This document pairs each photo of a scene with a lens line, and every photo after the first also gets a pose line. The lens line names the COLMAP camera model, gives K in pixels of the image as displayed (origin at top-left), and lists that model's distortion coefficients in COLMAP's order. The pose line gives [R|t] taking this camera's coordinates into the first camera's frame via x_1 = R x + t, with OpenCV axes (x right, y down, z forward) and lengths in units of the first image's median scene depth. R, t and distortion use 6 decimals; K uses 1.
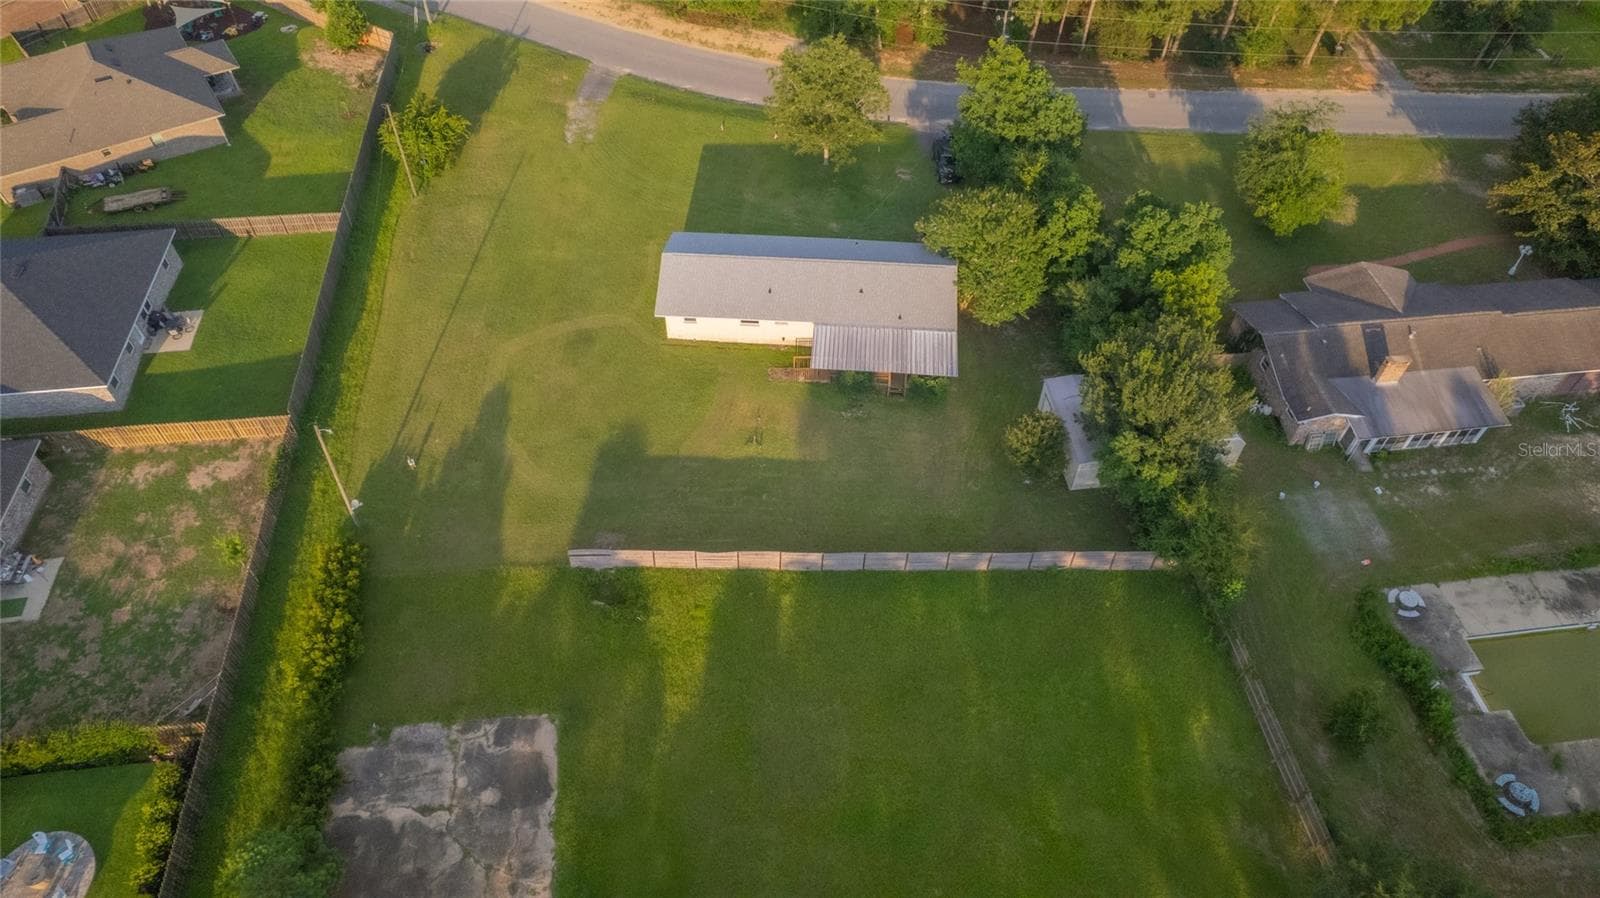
lens RADIAL K [[1016.7, 0, 799.0], [0, 1016.7, 454.8], [0, 0, 1]] dist [-0.080939, 0.077412]
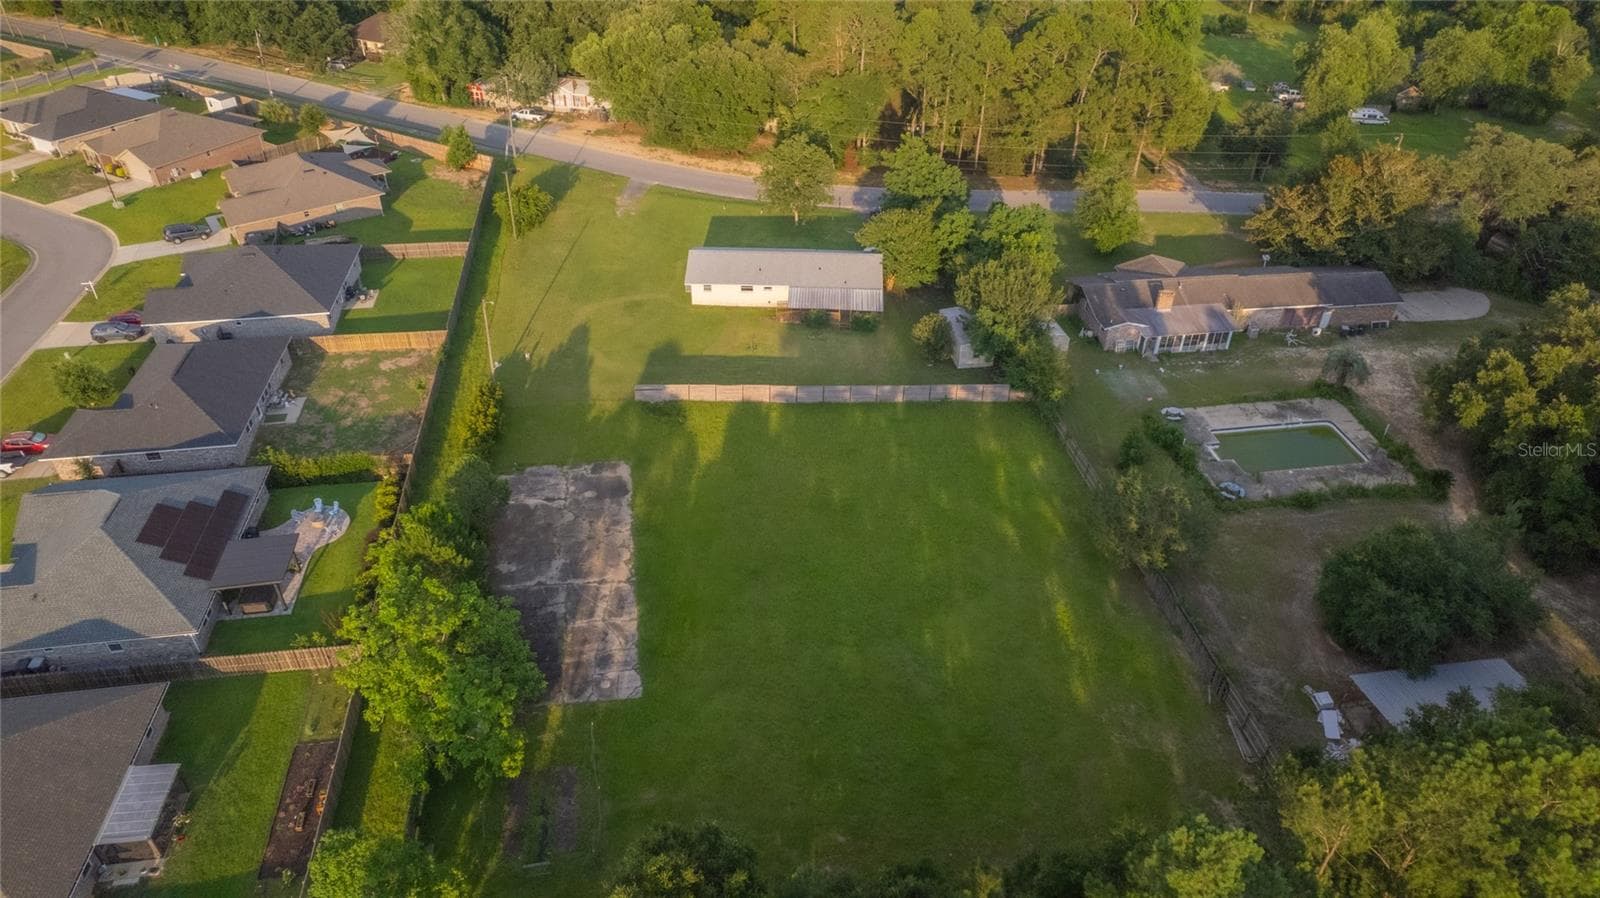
lens RADIAL K [[1002.8, 0, 800.9], [0, 1002.8, 476.0], [0, 0, 1]] dist [-0.048000, 0.000676]
pose [[0.999634, -0.016411, 0.021496, -0.005267], [0.020833, 0.974103, -0.225142, 0.527804], [-0.017244, 0.225508, 0.974089, -0.437690]]
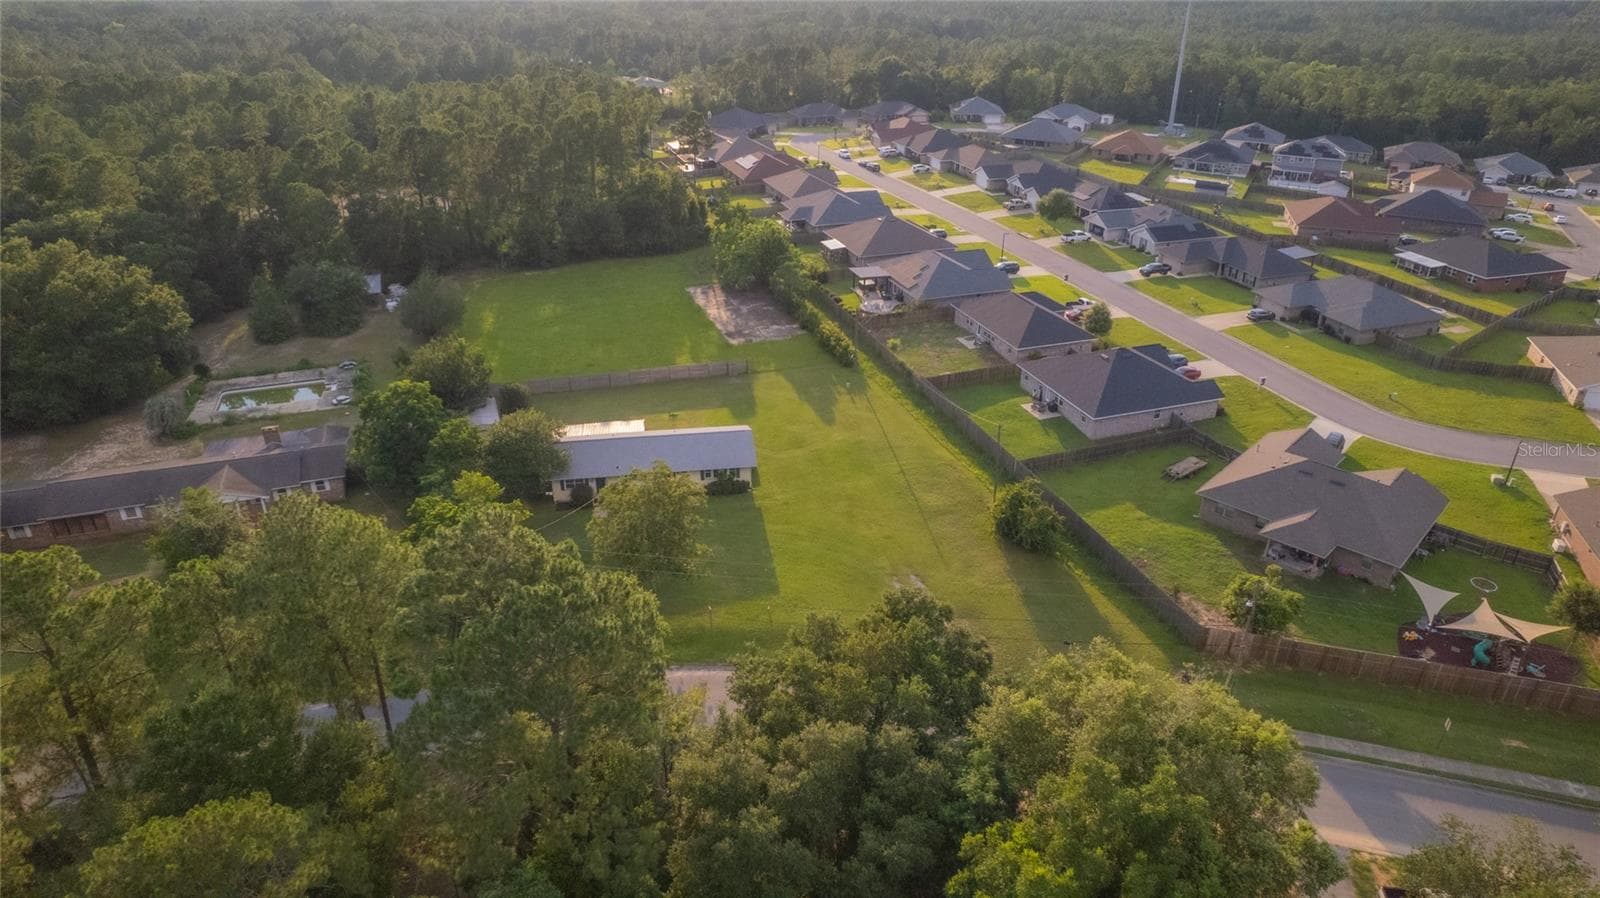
lens RADIAL K [[1016.7, 0, 799.0], [0, 1016.7, 454.8], [0, 0, 1]] dist [-0.080939, 0.077412]
pose [[-0.976796, 0.079145, -0.199011, 0.103927], [-0.177745, 0.218813, 0.959441, -1.790361], [0.119481, 0.972552, -0.199669, 1.483871]]
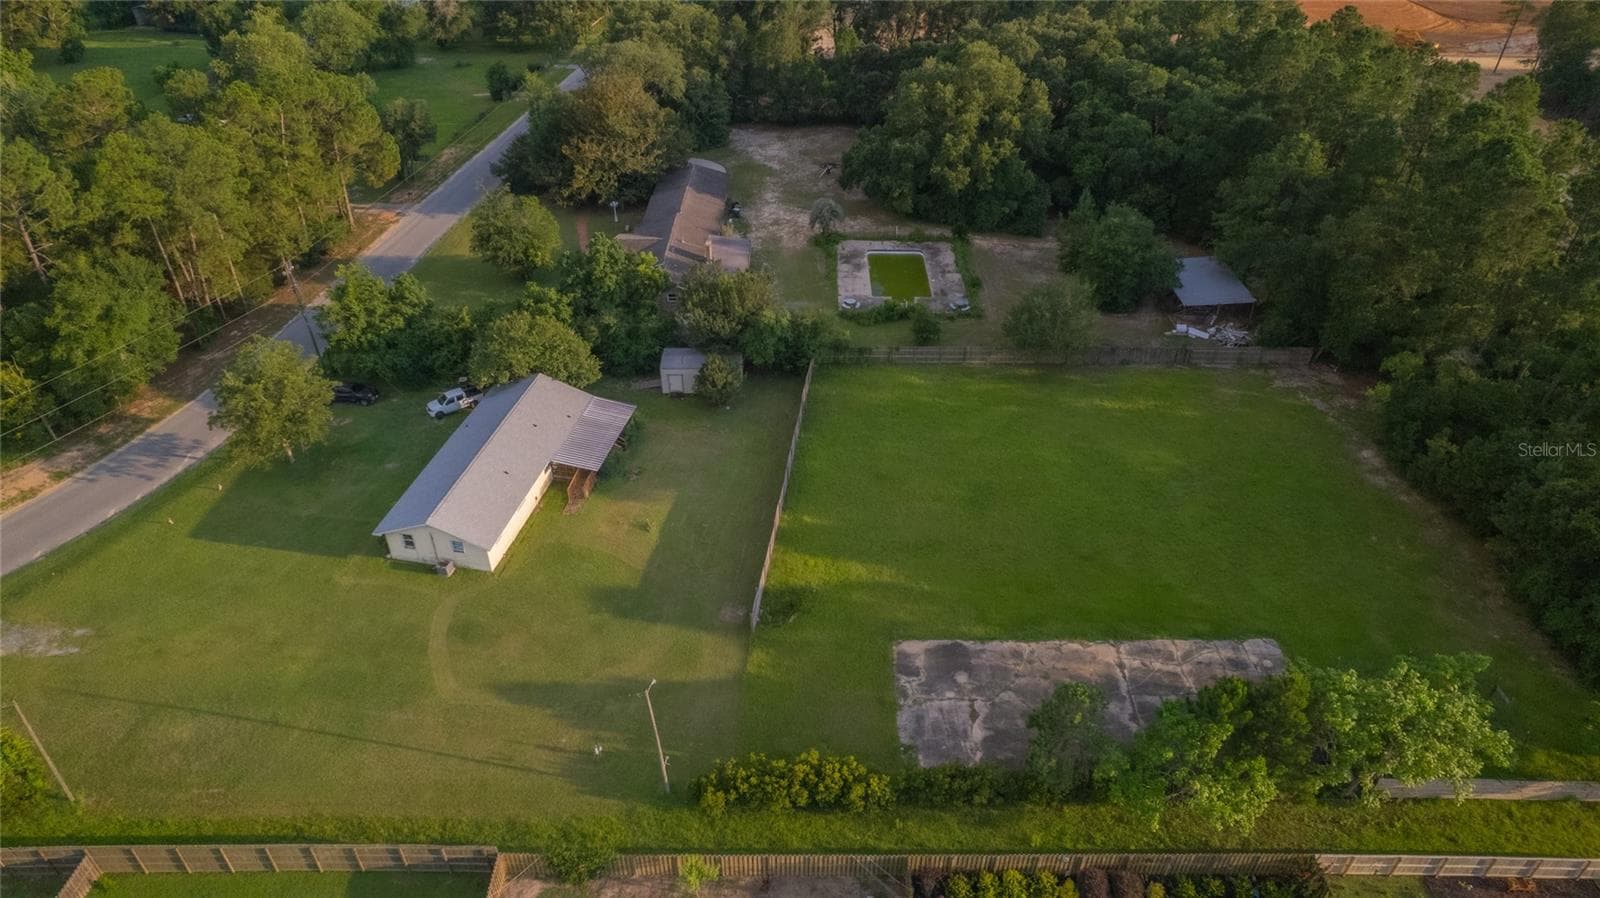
lens RADIAL K [[1016.7, 0, 799.0], [0, 1016.7, 454.8], [0, 0, 1]] dist [-0.080939, 0.077412]
pose [[0.134507, -0.587682, 0.797833, -0.929758], [0.761070, 0.576879, 0.296619, -0.280668], [-0.634571, 0.567310, 0.524862, 0.231034]]
